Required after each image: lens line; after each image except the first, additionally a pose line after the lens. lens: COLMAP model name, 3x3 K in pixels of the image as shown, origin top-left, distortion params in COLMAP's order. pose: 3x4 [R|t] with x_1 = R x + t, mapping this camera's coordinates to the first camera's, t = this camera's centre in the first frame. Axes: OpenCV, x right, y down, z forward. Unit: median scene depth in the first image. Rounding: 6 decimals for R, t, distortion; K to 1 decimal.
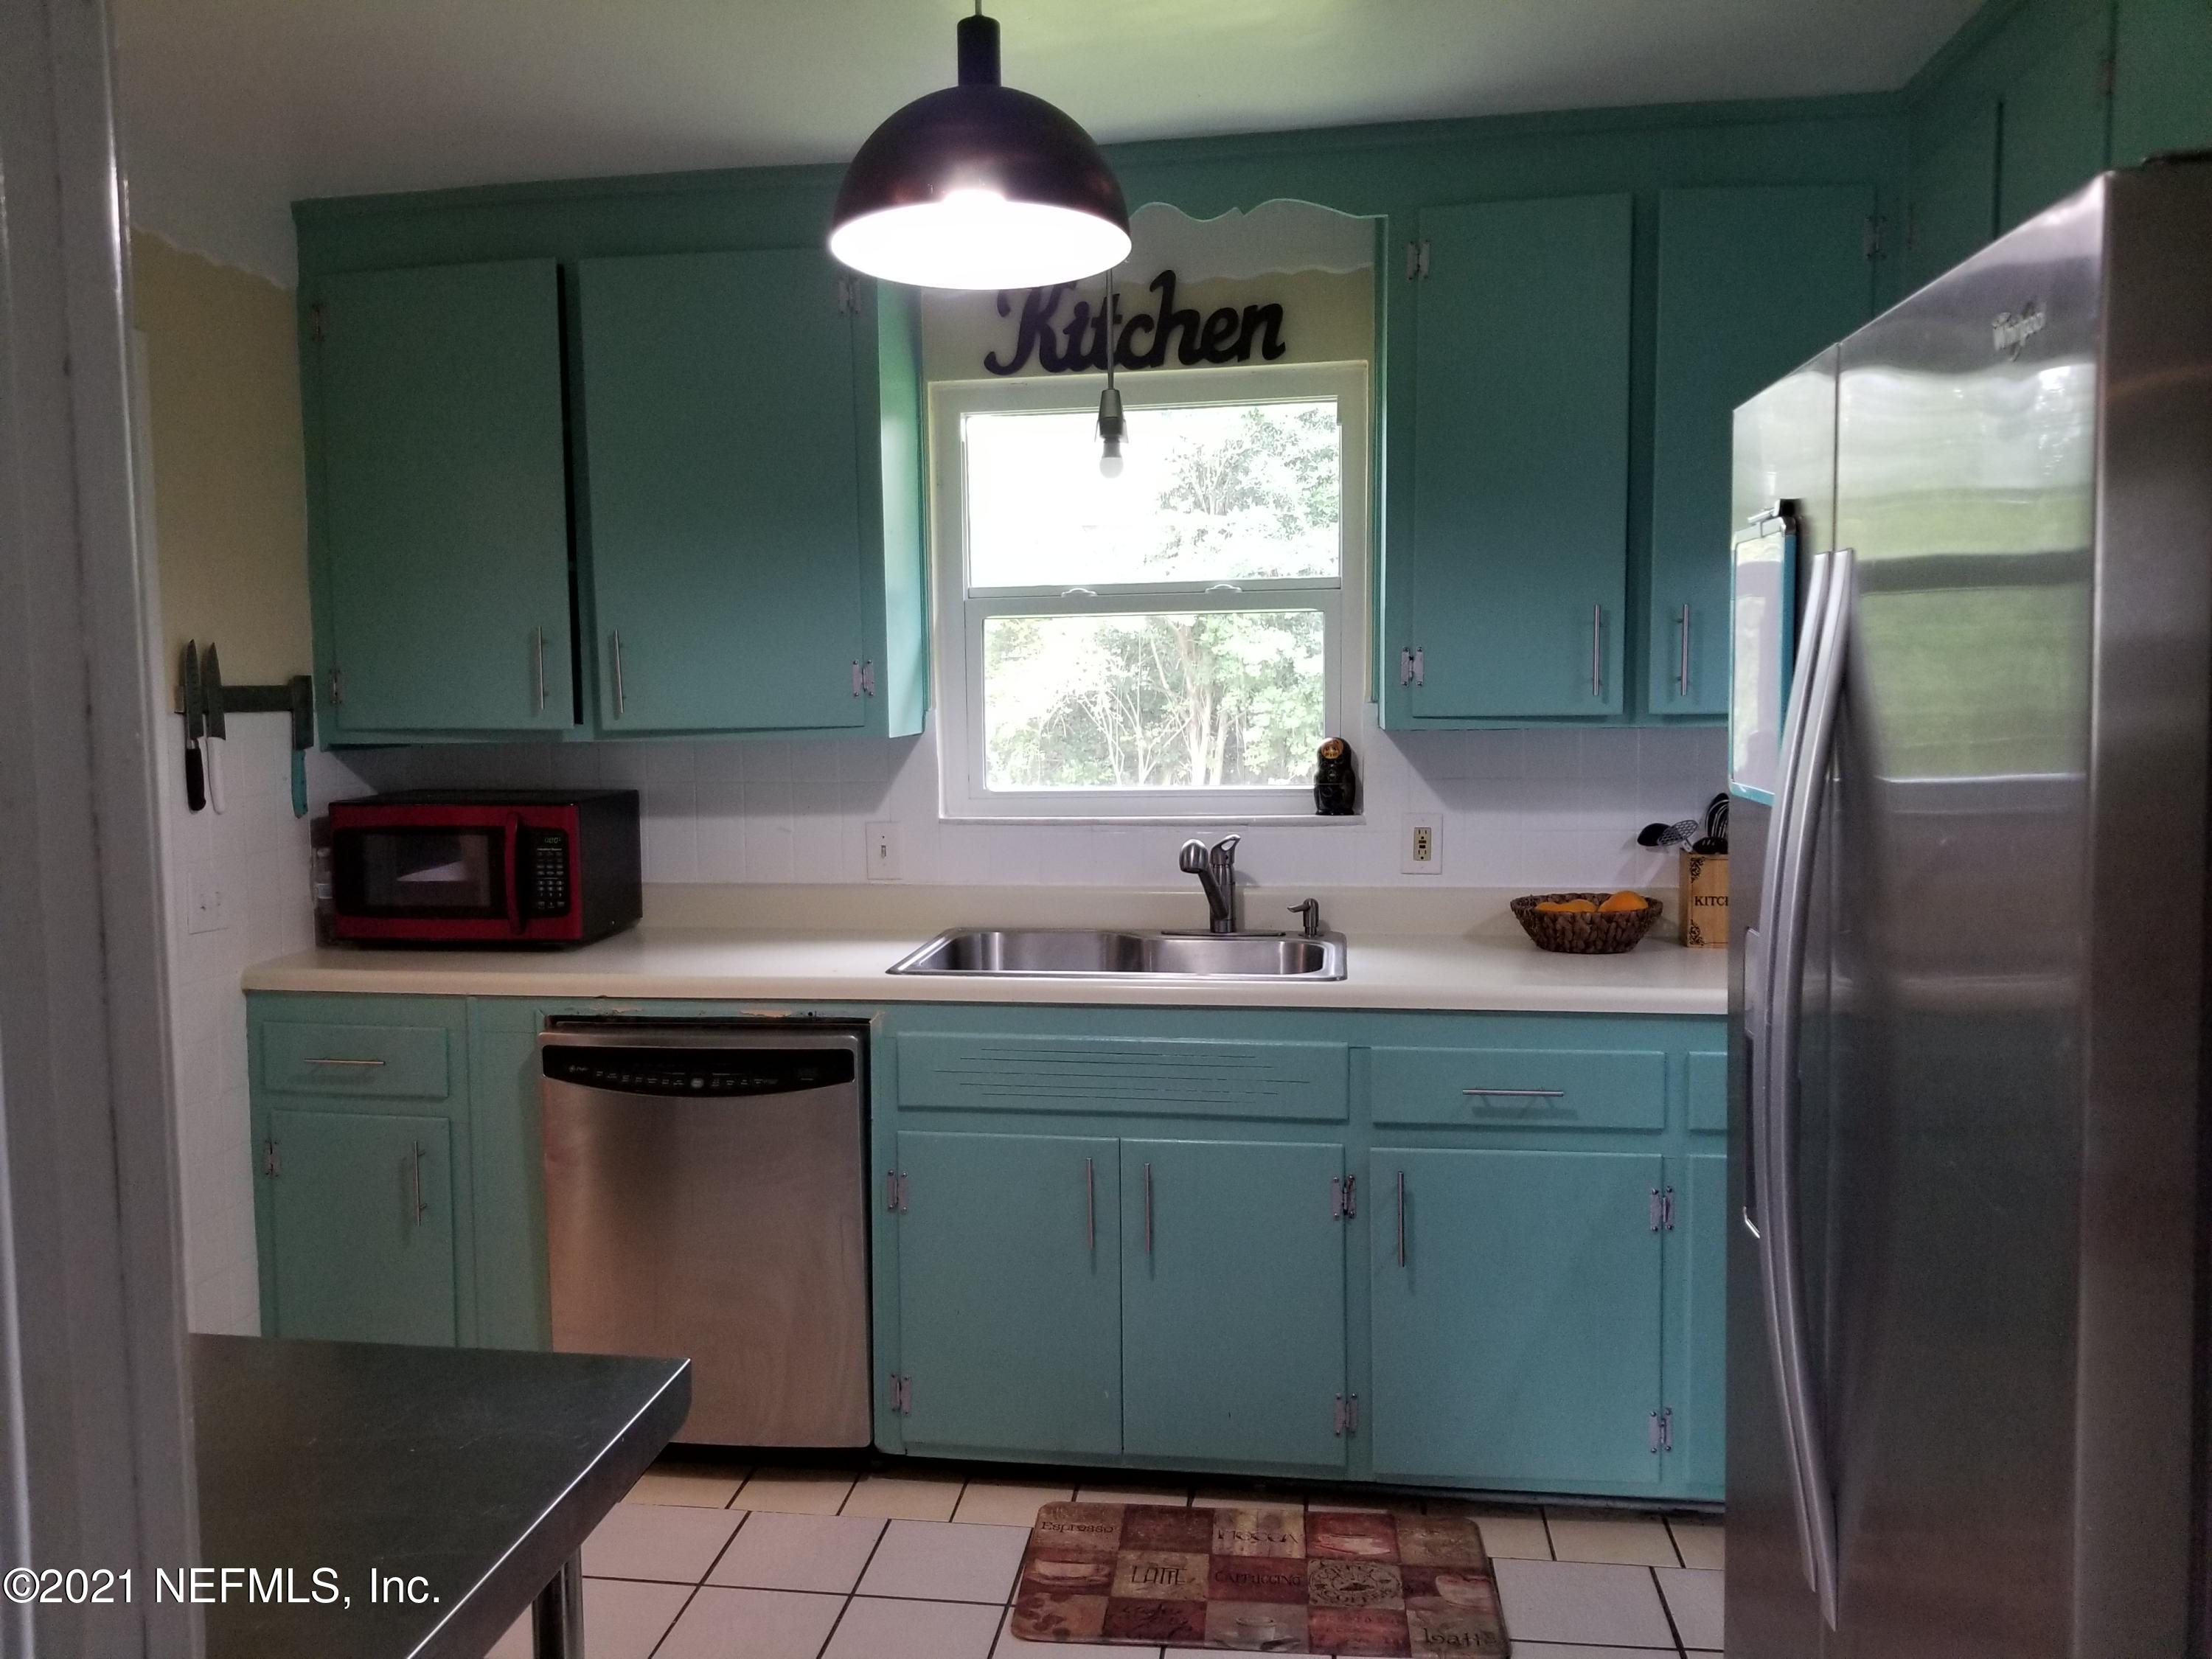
lens RADIAL K [[1700.3, 0, 1067.3], [0, 1700.3, 792.5], [0, 0, 1]] dist [0.078271, -0.150781]
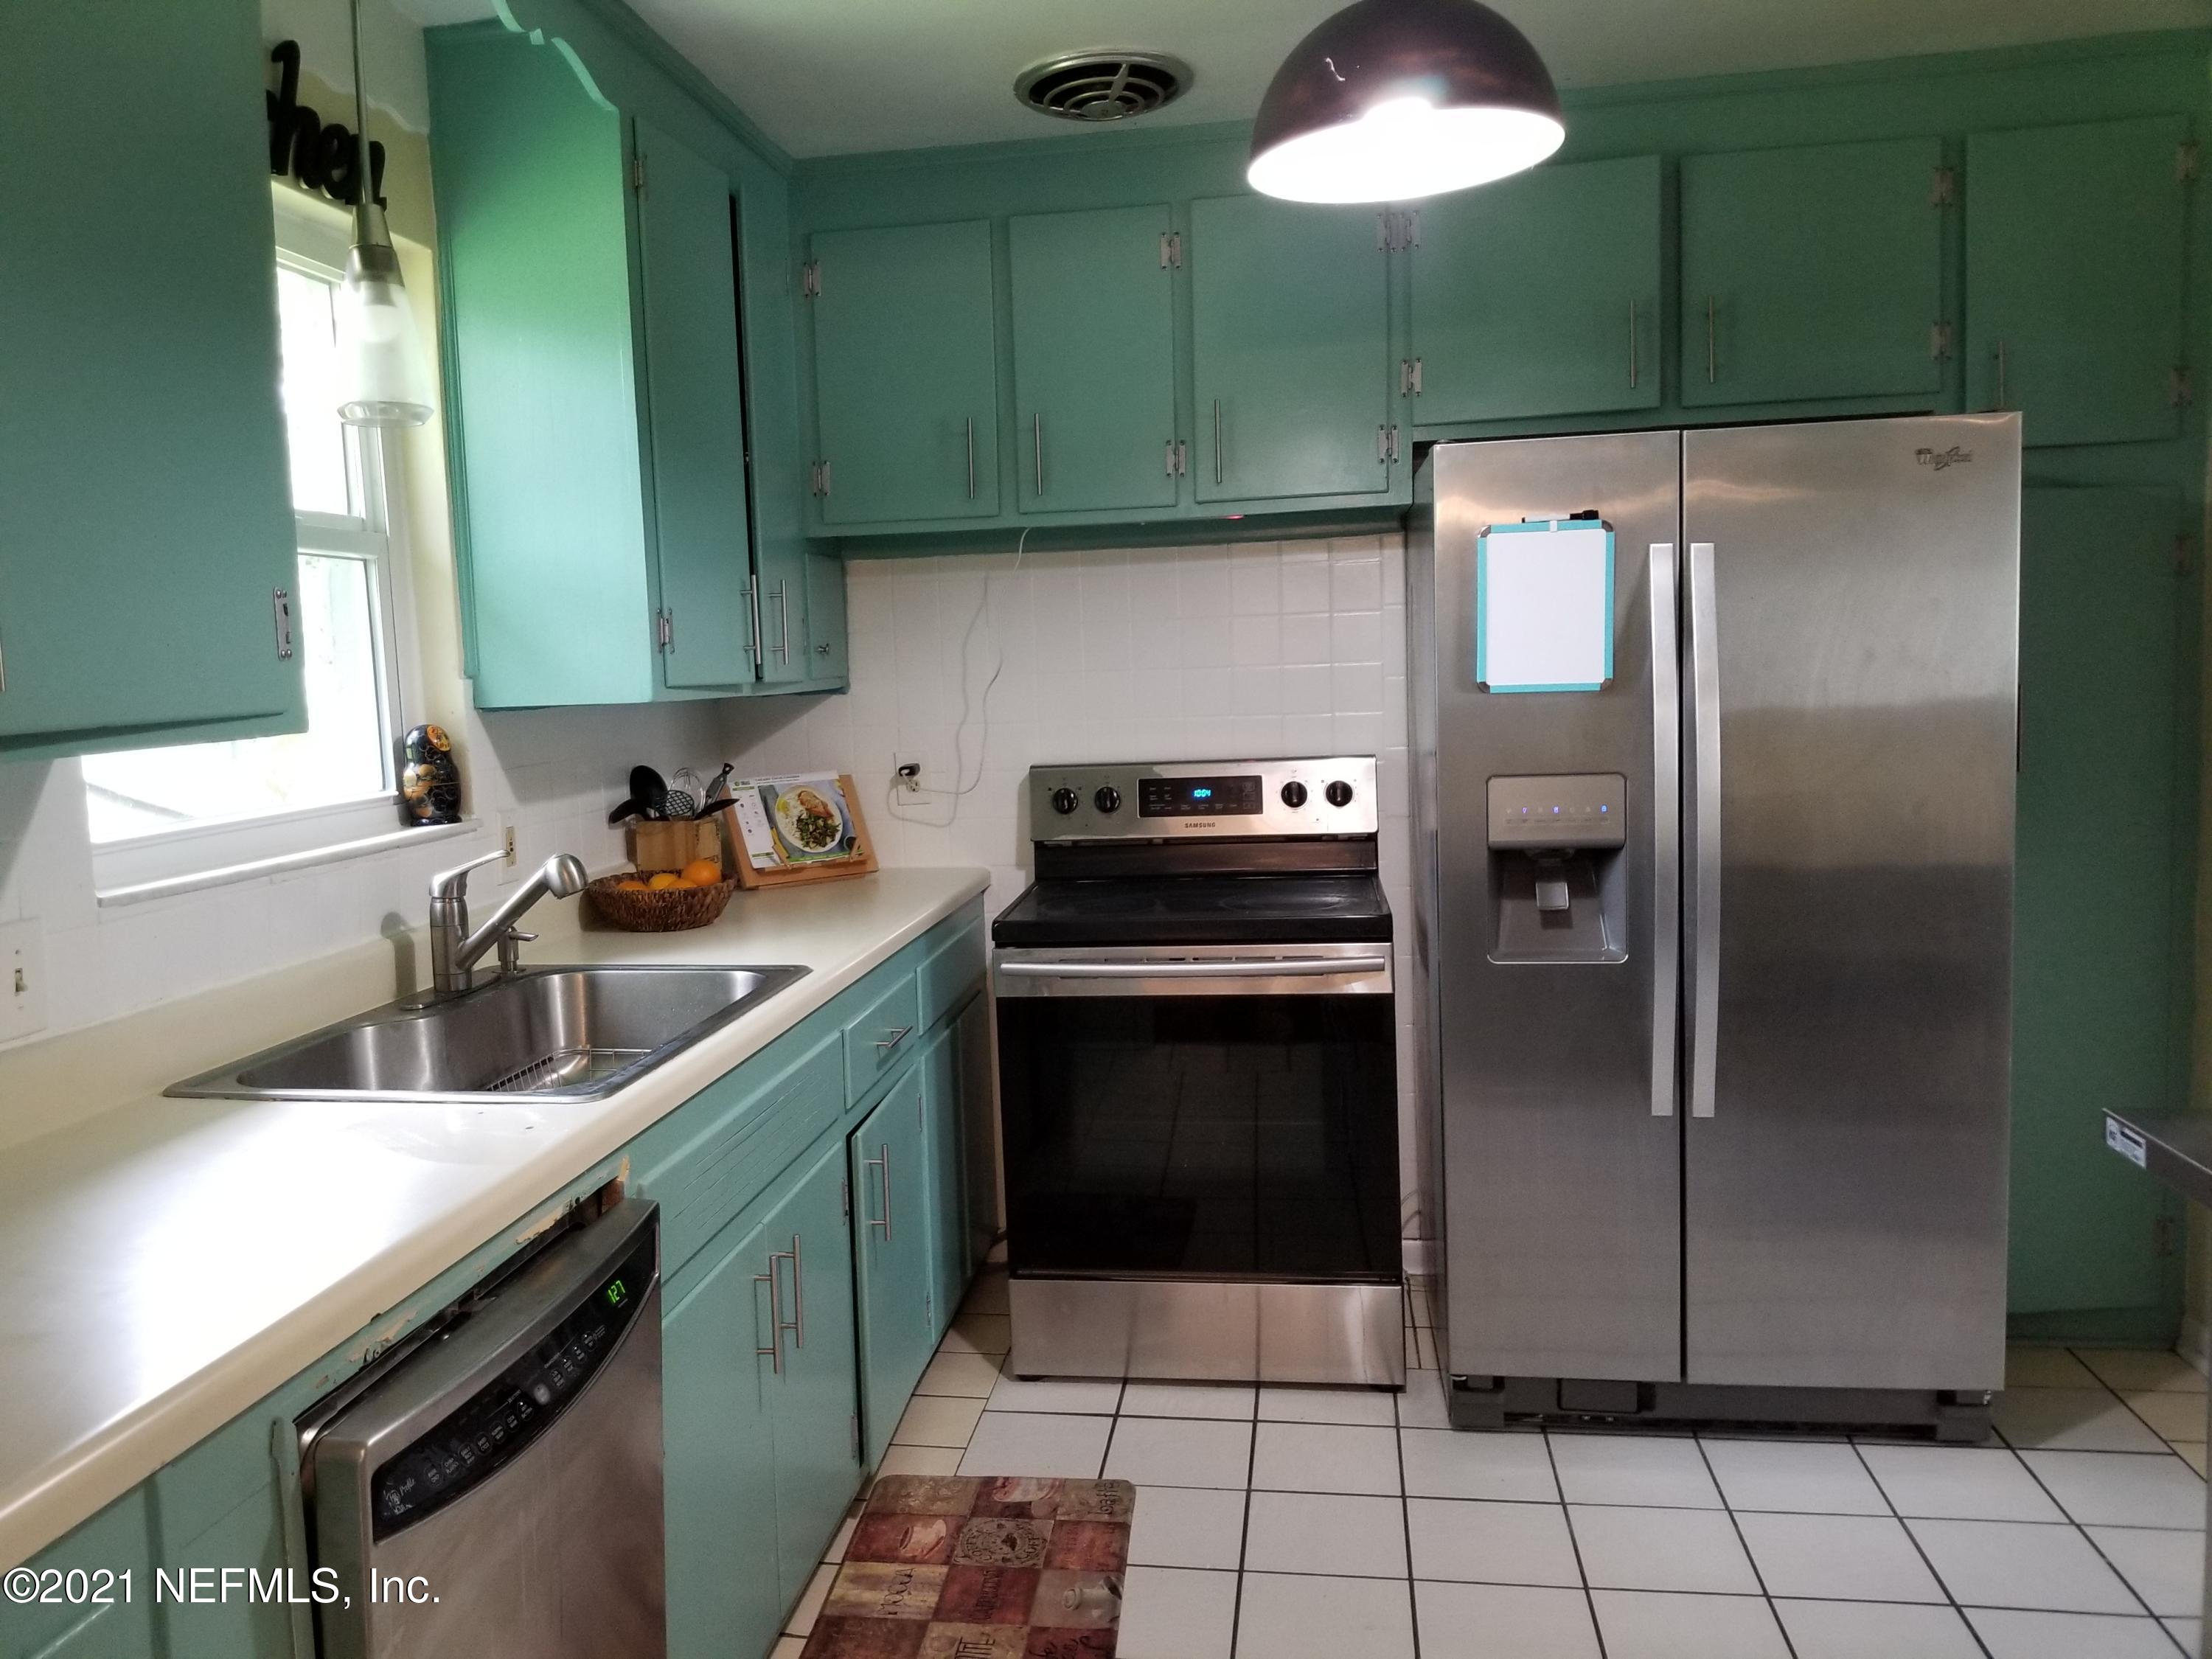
lens RADIAL K [[1700.3, 0, 1067.3], [0, 1700.3, 792.5], [0, 0, 1]] dist [0.078271, -0.150781]
pose [[0.026288, -0.068251, 0.997322, -0.760988], [0.094756, 0.993345, 0.065481, -0.031625], [-0.995153, 0.092781, 0.032581, 0.851879]]
